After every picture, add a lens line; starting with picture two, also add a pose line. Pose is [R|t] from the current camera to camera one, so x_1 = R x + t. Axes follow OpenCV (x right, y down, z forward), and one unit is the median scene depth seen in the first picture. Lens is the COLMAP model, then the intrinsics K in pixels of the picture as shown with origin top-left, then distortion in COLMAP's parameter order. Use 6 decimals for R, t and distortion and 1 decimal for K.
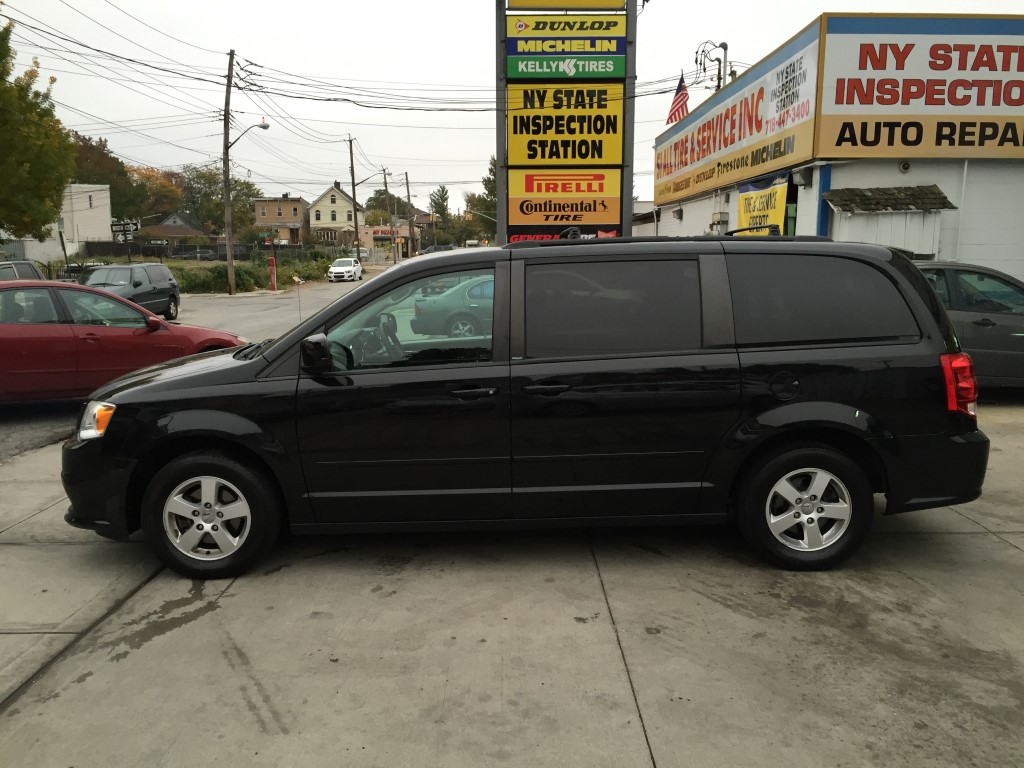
lens RADIAL K [[873.9, 0, 514.0], [0, 873.9, 385.1], [0, 0, 1]] dist [0.087249, -0.123530]
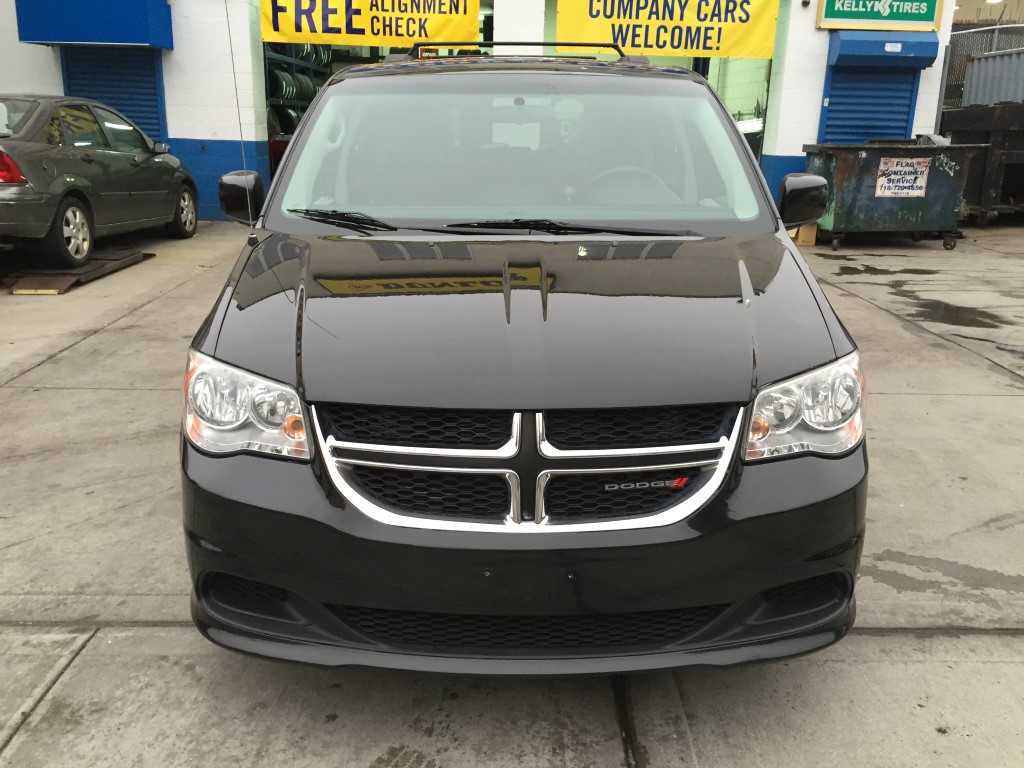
lens RADIAL K [[873.9, 0, 514.0], [0, 873.9, 385.1], [0, 0, 1]] dist [0.087249, -0.123530]
pose [[0.001269, -0.287455, 0.957793, -0.961158], [0.128710, 0.949874, 0.284908, -0.130205], [-0.991681, 0.122916, 0.038203, 1.204715]]
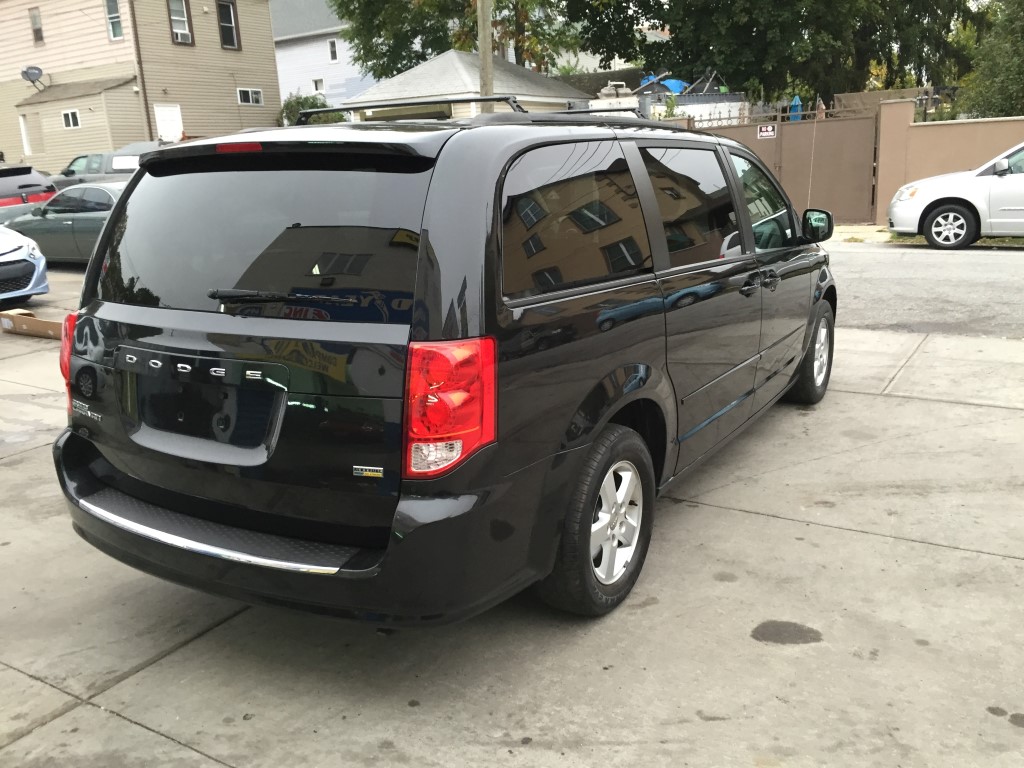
lens RADIAL K [[873.9, 0, 514.0], [0, 873.9, 385.1], [0, 0, 1]] dist [0.087249, -0.123530]
pose [[-0.526237, 0.233009, -0.817791, 0.937829], [-0.075891, 0.945017, 0.318094, -0.232875], [0.846945, 0.229456, -0.479619, 1.693405]]
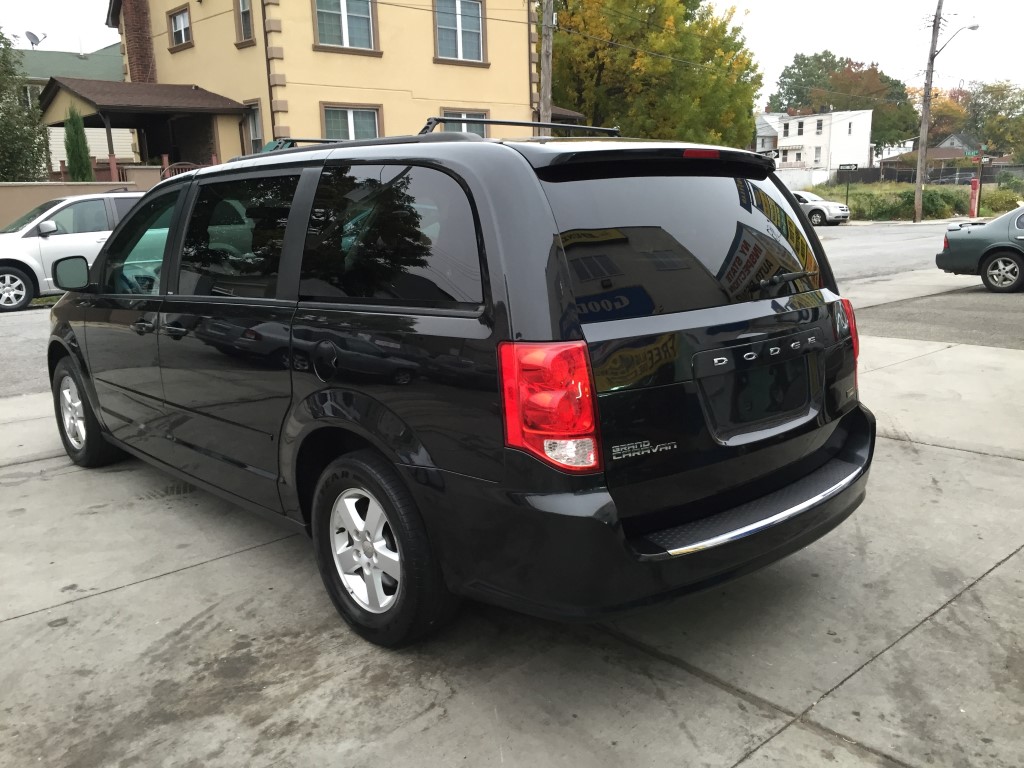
lens RADIAL K [[871.8, 0, 512.0], [0, 871.8, 384.0], [0, 0, 1]] dist [0.097682, -0.146034]
pose [[0.668865, 0.143389, -0.729423, 0.909080], [-0.085092, 0.989539, 0.116495, -0.074334], [0.738497, -0.015852, 0.674070, 0.656570]]
